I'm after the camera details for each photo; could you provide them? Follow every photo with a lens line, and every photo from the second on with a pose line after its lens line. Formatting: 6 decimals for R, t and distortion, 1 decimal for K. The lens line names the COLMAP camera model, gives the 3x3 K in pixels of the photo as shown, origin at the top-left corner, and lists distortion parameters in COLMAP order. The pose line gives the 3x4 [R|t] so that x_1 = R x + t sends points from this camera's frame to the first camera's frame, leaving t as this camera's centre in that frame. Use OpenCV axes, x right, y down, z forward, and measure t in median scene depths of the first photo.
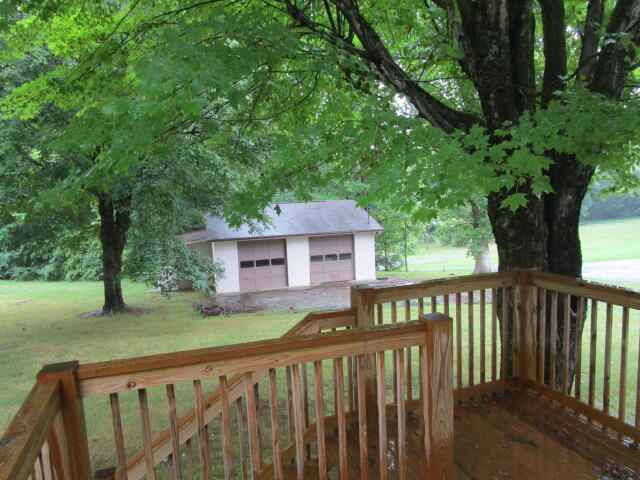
lens RADIAL K [[466.4, 0, 319.6], [0, 466.4, 239.7], [0, 0, 1]] dist [-0.009177, -0.001953]
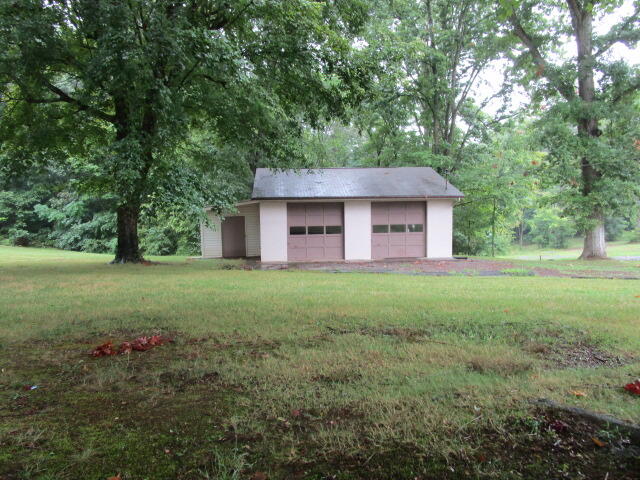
lens RADIAL K [[466.4, 0, 321.0], [0, 466.4, 240.3], [0, 0, 1]] dist [-0.009177, -0.001953]
pose [[0.982881, 0.043870, -0.178945, 0.040876], [-0.045835, 0.998925, -0.006860, 0.072378], [0.178452, 0.014945, 0.983835, 0.155851]]
